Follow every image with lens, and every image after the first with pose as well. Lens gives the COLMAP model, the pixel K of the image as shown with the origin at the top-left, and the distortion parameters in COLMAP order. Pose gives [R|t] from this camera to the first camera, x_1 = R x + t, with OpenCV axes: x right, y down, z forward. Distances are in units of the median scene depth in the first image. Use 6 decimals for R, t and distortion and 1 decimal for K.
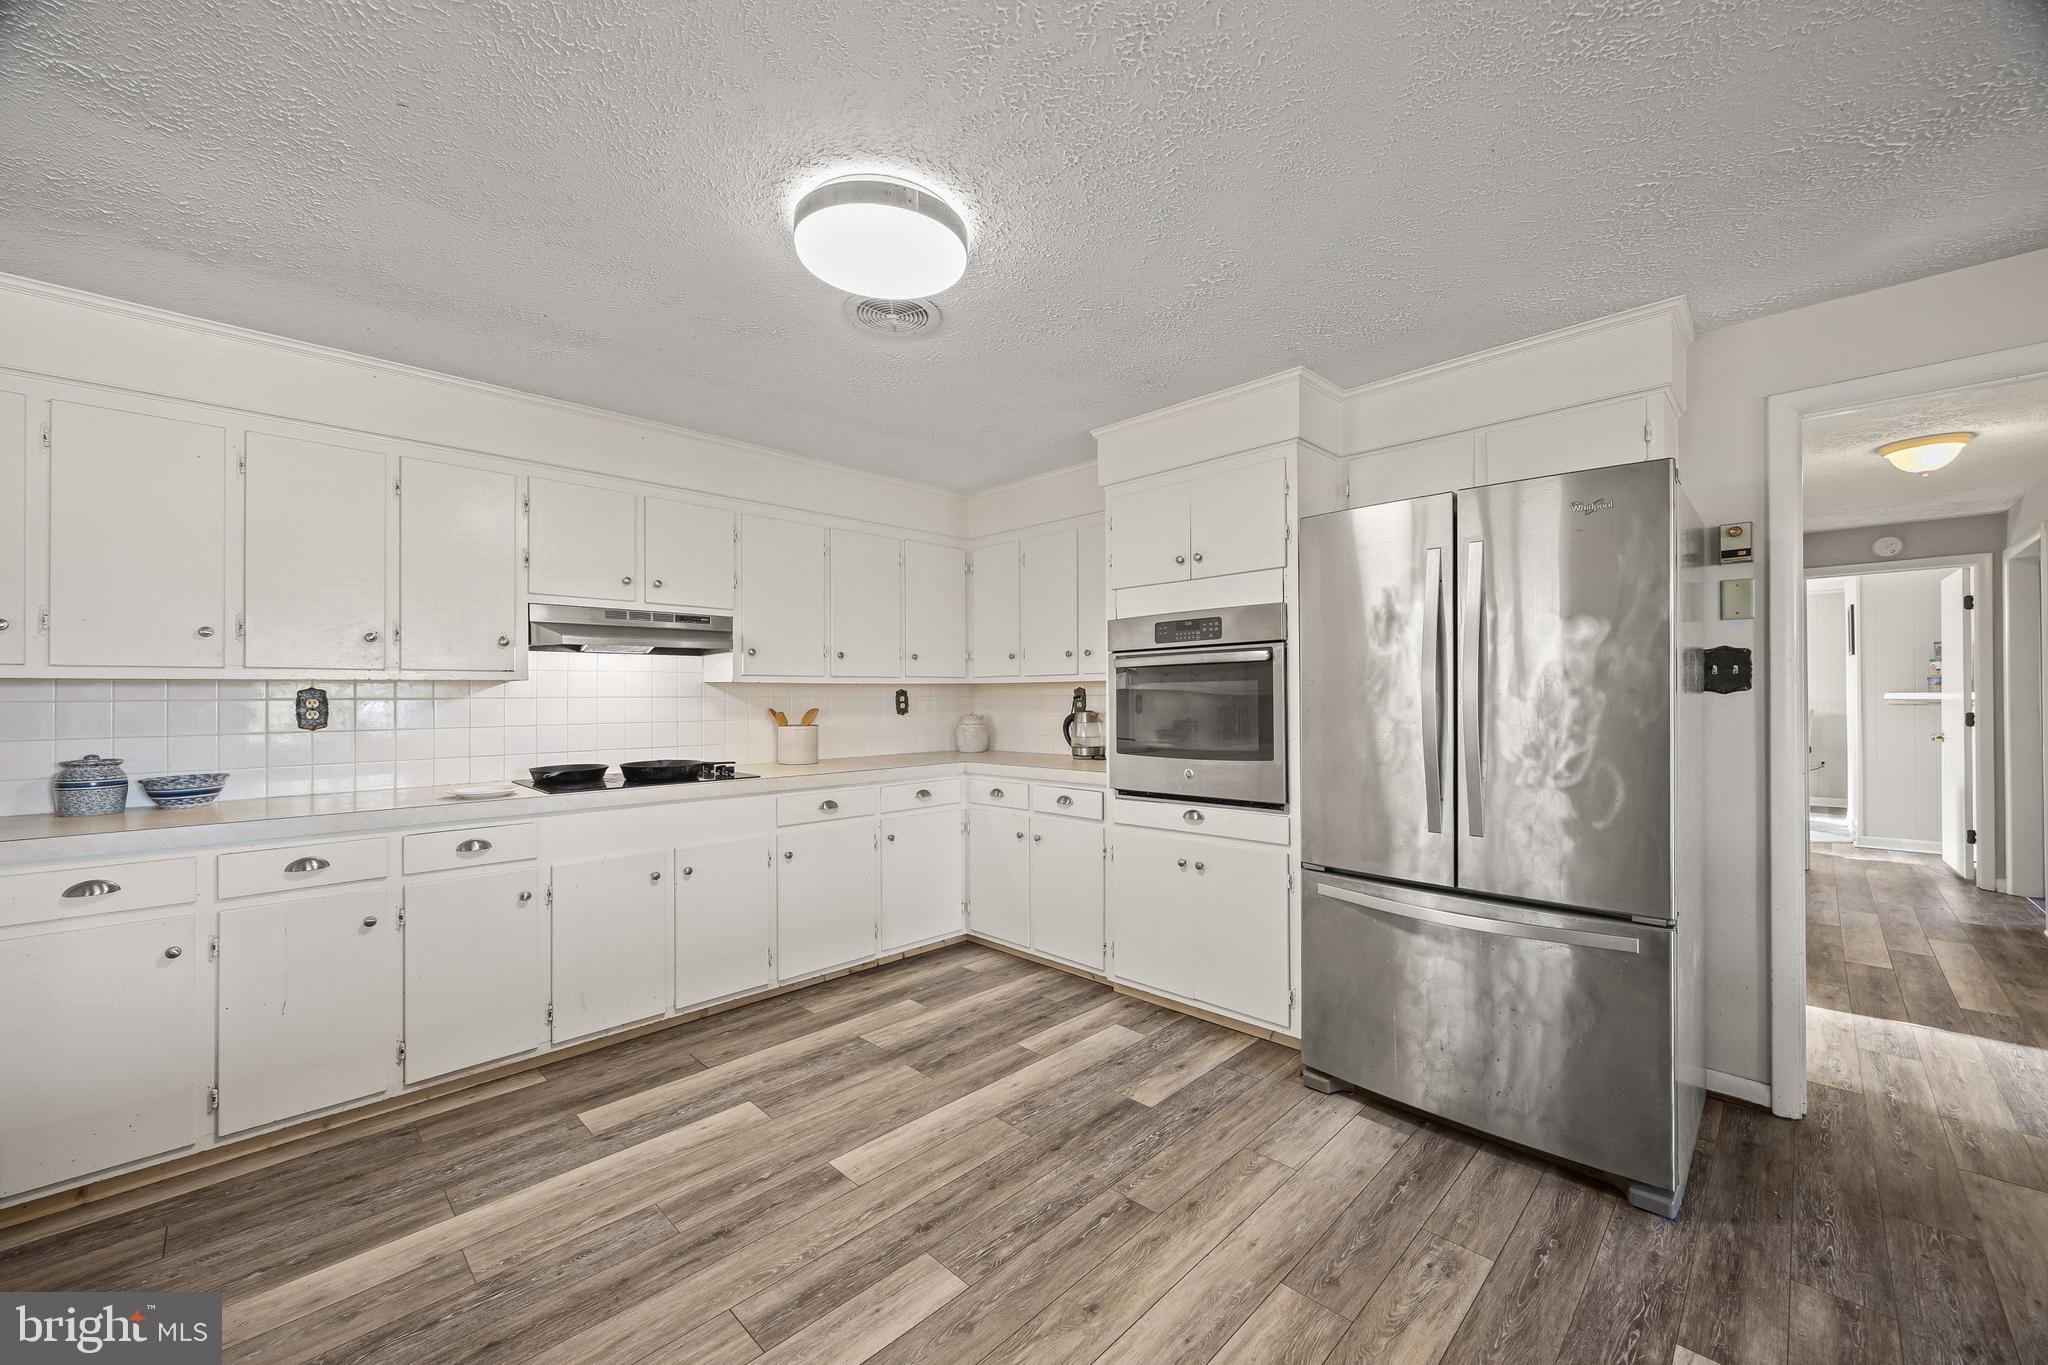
lens RADIAL K [[789.5, 0, 1031.0], [0, 789.5, 687.9], [0, 0, 1]] dist [-0.001597, 0.000474]
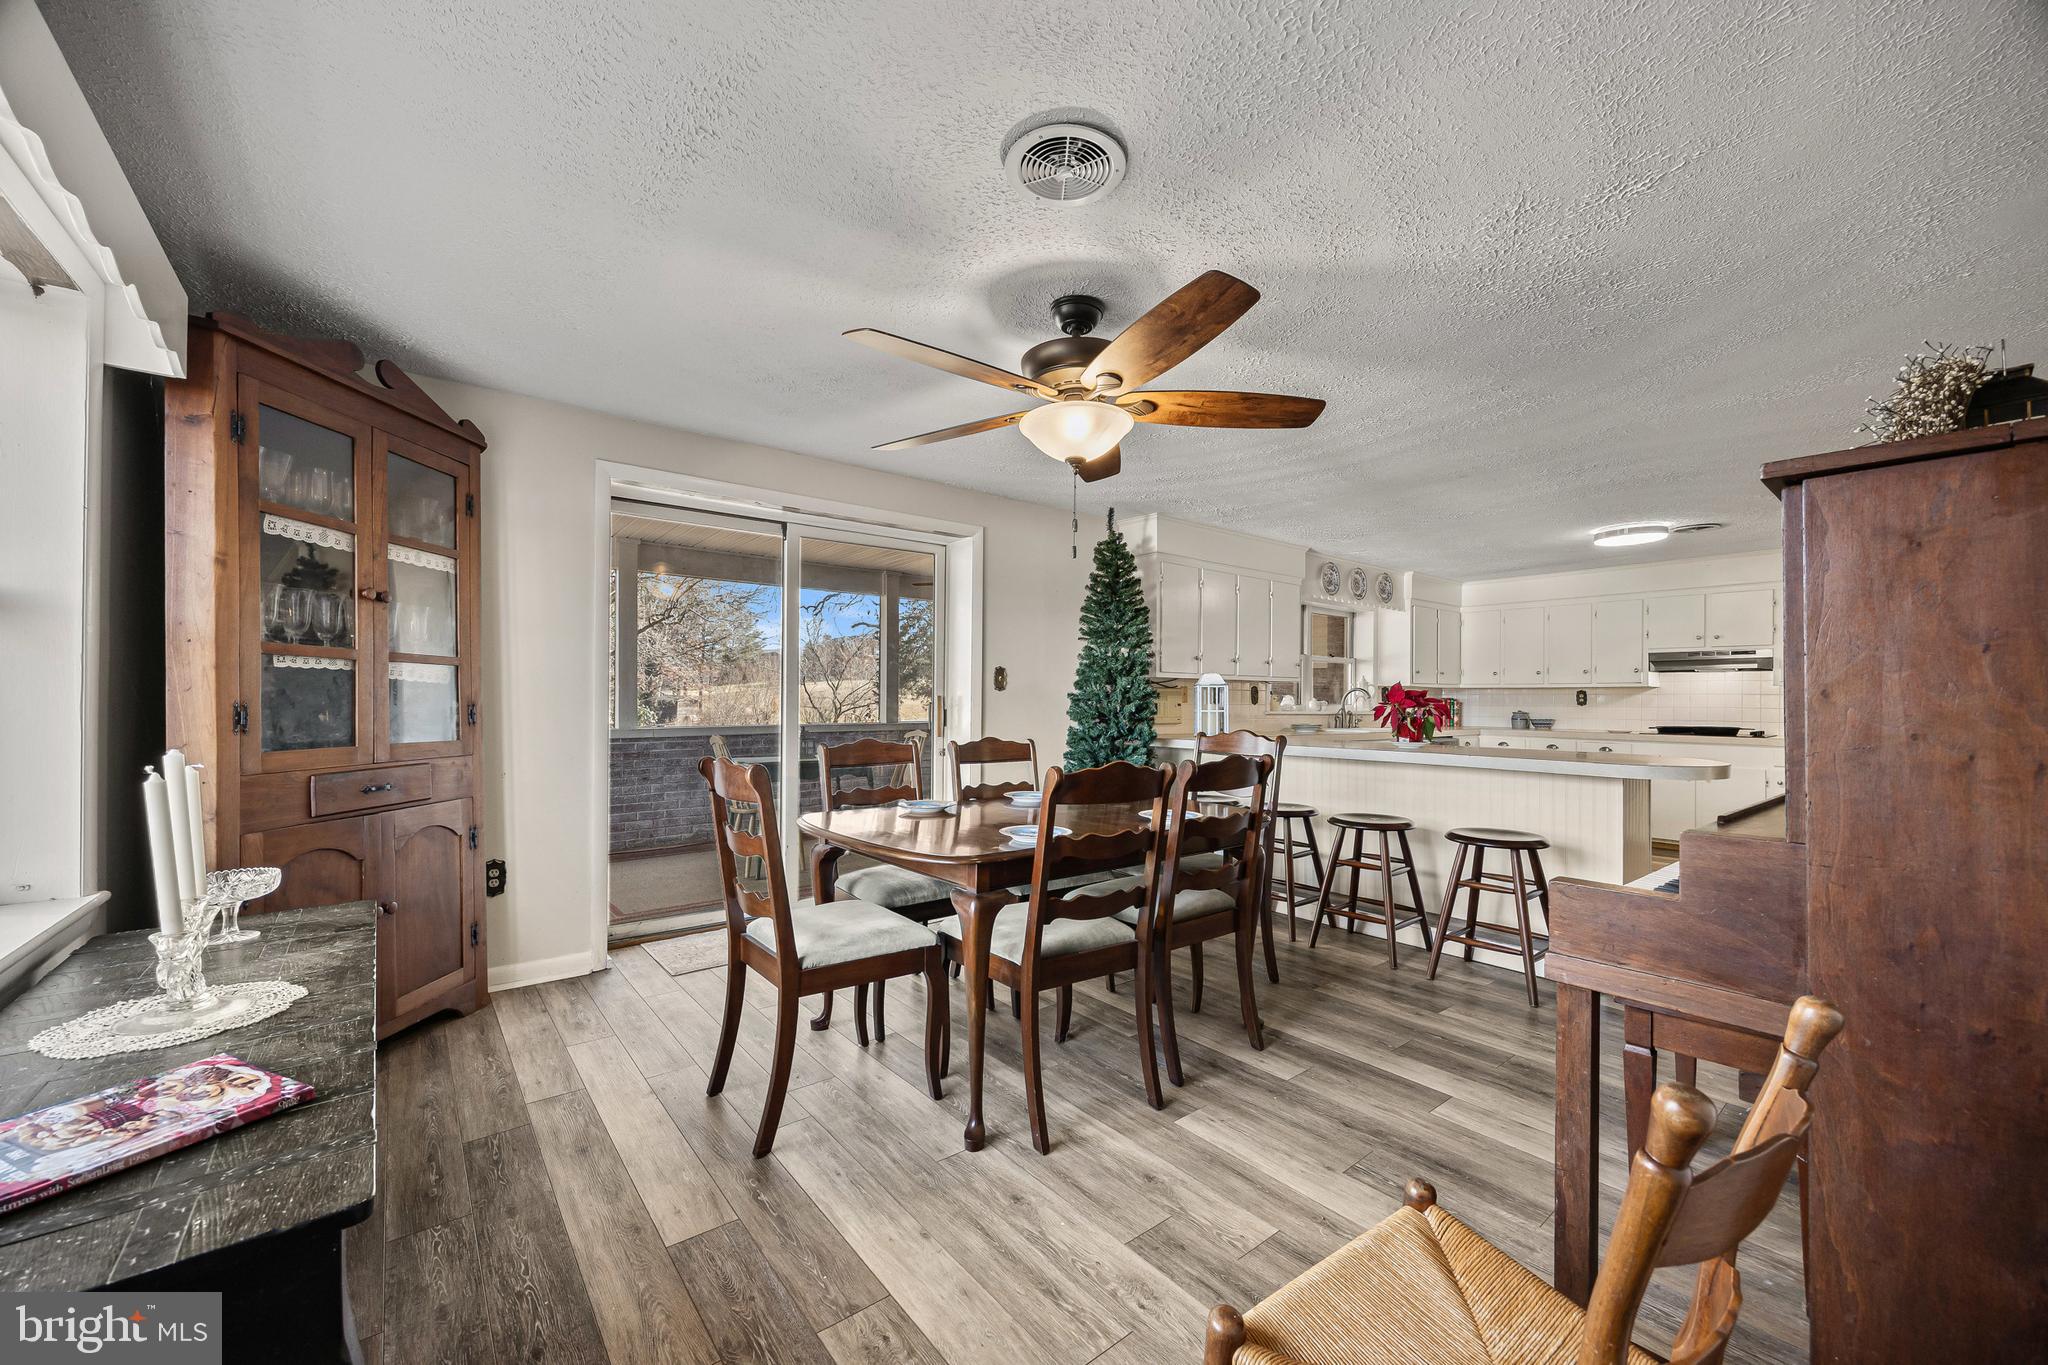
lens RADIAL K [[789.5, 0, 1031.6], [0, 789.5, 688.6], [0, 0, 1]] dist [-0.001597, 0.000474]
pose [[-0.108975, -0.011248, -0.993981, 2.027860], [0.000183, 0.999936, -0.011335, 0.025846], [0.994044, -0.001417, -0.108966, -0.597021]]
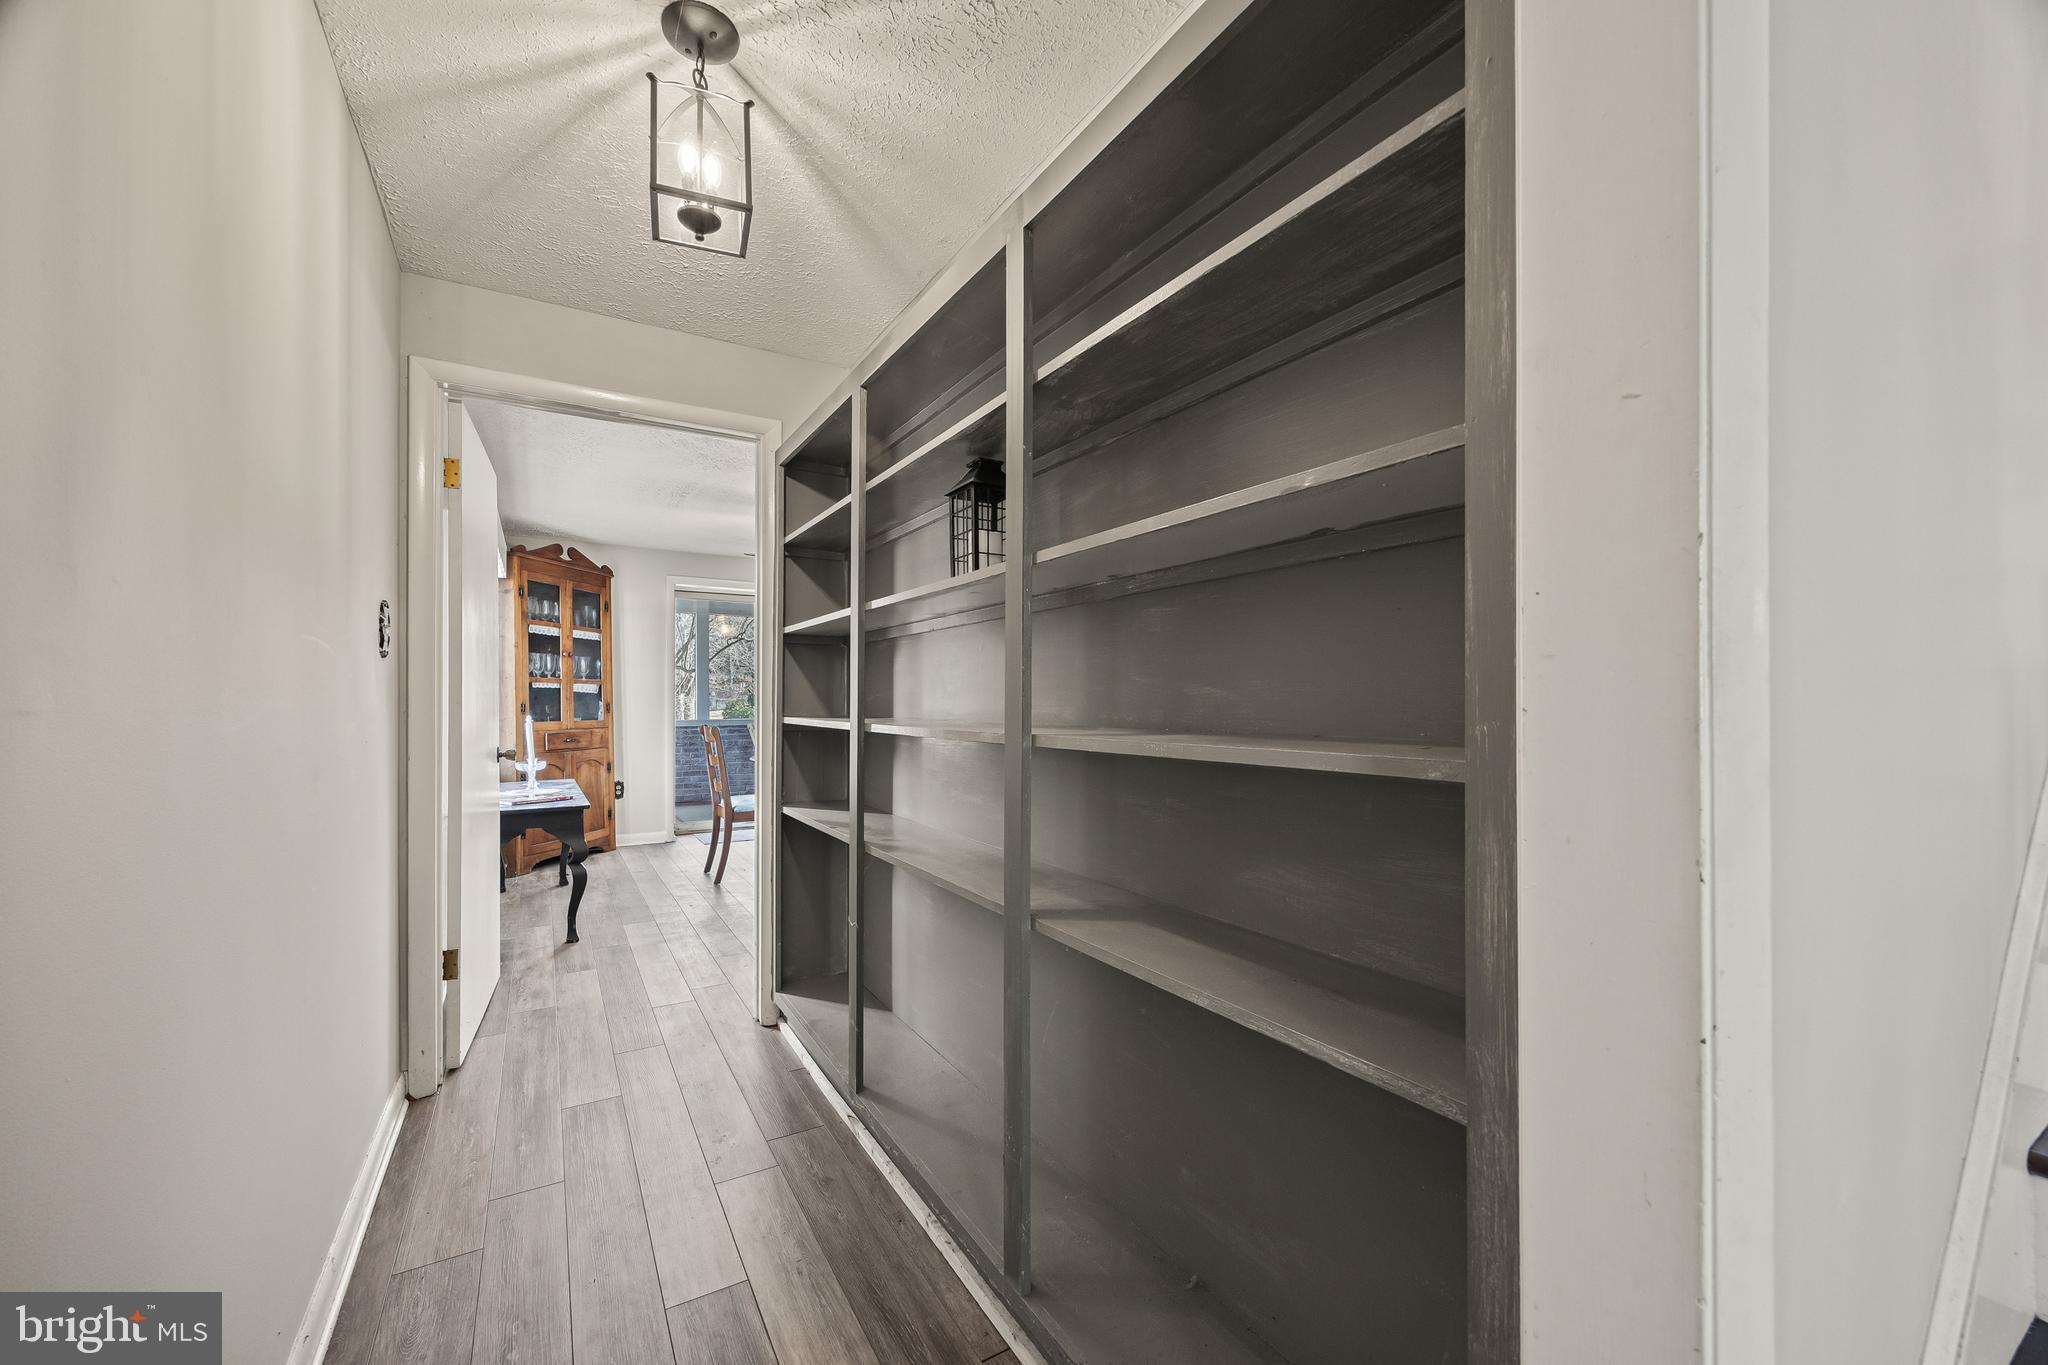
lens RADIAL K [[789.5, 0, 1009.8], [0, 789.5, 686.9], [0, 0, 1]] dist [-0.001597, 0.000474]
pose [[-0.244274, -0.011200, -0.969642, 2.949014], [0.004570, 0.999909, -0.012701, 0.025612], [0.969695, -0.007534, -0.244201, 0.193691]]
